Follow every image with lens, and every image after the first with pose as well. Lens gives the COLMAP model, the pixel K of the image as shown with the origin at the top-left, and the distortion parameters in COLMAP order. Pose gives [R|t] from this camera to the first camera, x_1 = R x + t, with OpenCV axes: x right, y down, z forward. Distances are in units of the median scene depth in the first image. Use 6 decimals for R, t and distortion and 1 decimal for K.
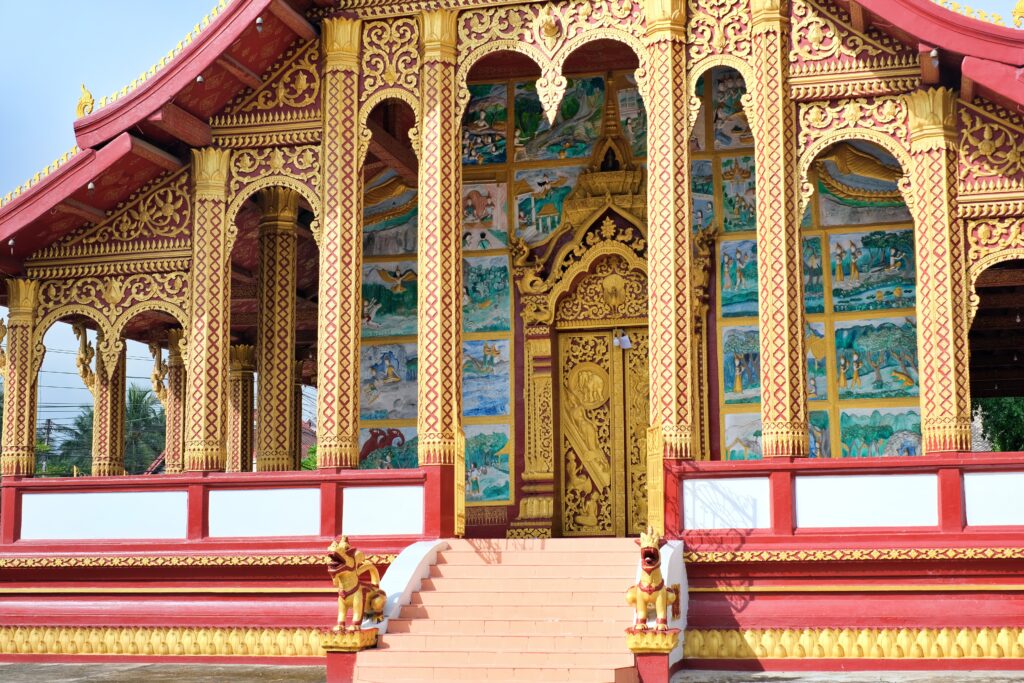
lens RADIAL K [[1585.3, 0, 512.0], [0, 1585.3, 341.5], [0, 0, 1]] dist [-0.022783, -0.014018]
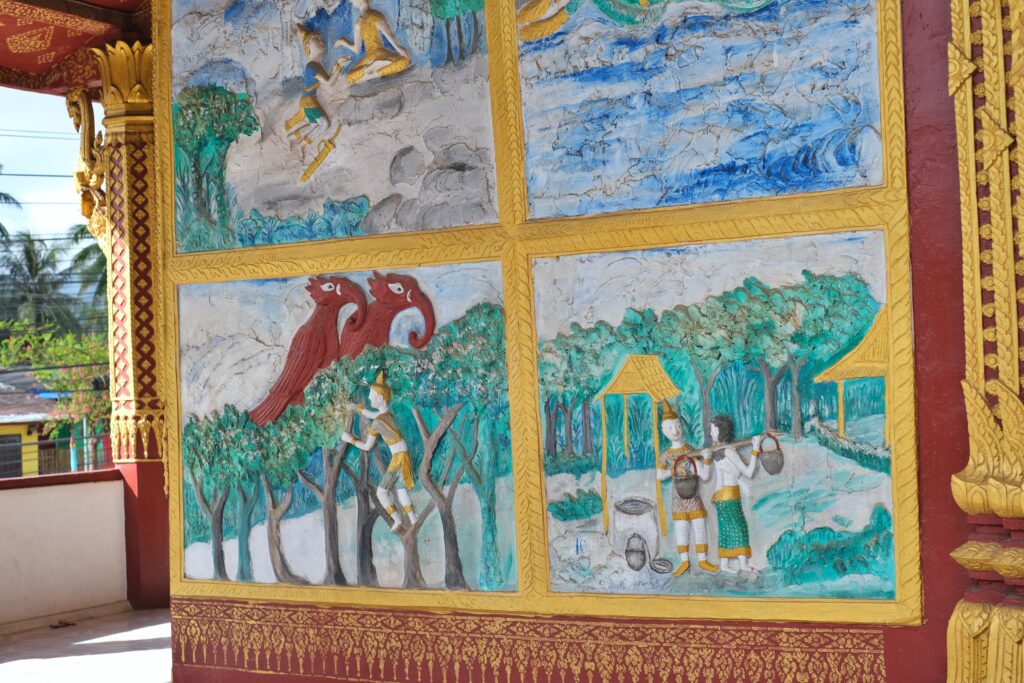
lens RADIAL K [[1585.3, 0, 512.0], [0, 1585.3, 341.5], [0, 0, 1]] dist [-0.022783, -0.014018]
pose [[0.961240, -0.032082, -0.273839, 0.007765], [0.063533, 0.992252, 0.106770, 0.041433], [0.268292, -0.120029, 0.955831, 0.787425]]
